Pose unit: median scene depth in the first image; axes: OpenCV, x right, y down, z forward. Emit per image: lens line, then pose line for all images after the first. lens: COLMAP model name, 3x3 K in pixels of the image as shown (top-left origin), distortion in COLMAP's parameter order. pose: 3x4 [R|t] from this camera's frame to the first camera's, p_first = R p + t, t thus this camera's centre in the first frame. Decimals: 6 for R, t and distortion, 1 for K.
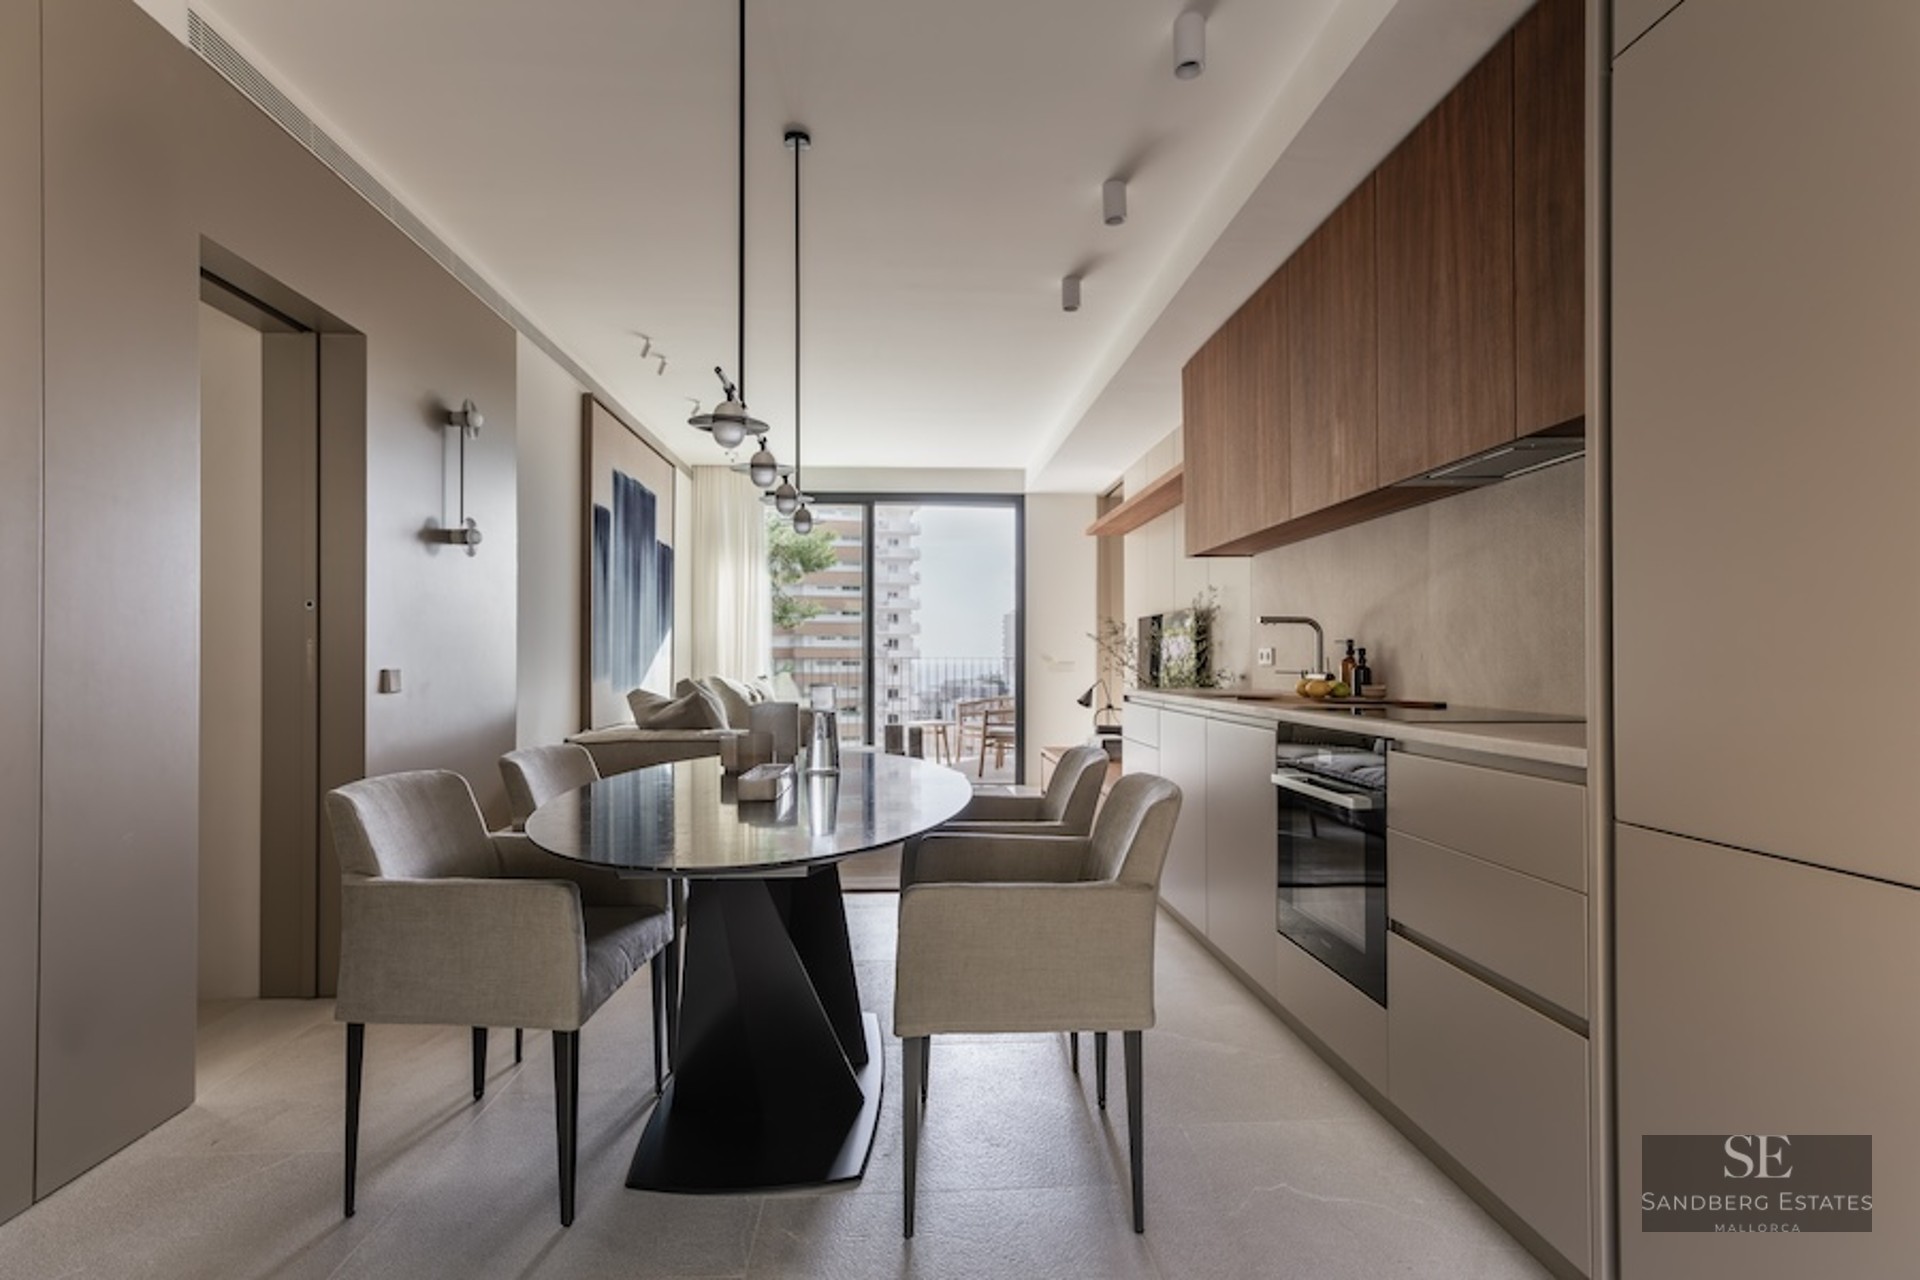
lens RADIAL K [[1823.5, 0, 960.0], [0, 1823.5, 640.0], [0, 0, 1]] dist [0.000174, 0.001273]
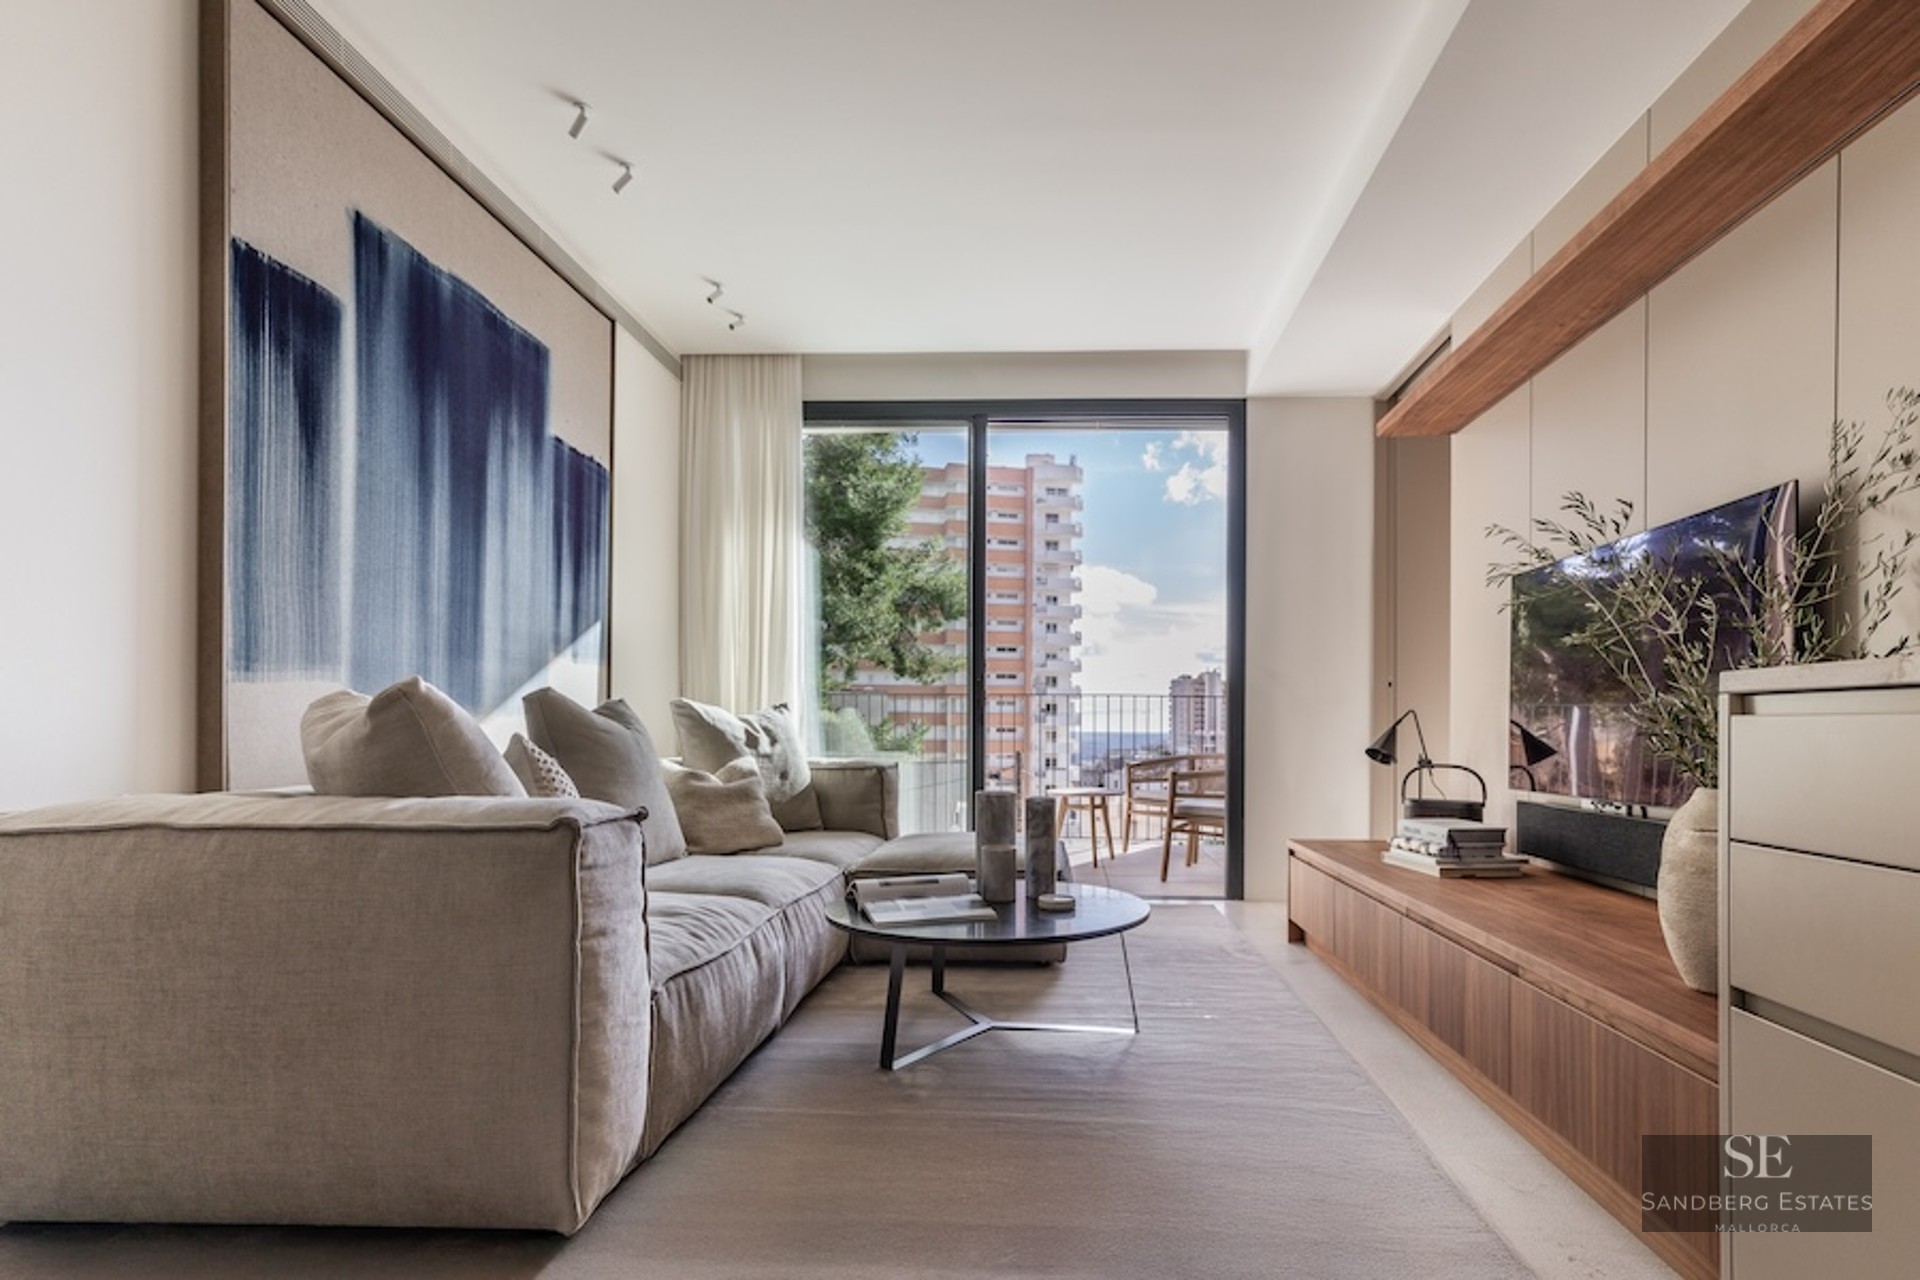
lens RADIAL K [[1842.3, 0, 960.0], [0, 1842.3, 640.0], [0, 0, 1]] dist [0.191864, 0.001429]
pose [[0.996091, 0.002626, -0.088290, -0.003137], [-0.006033, 0.999246, -0.038341, 0.026219], [0.088123, 0.038724, 0.995357, 0.529057]]
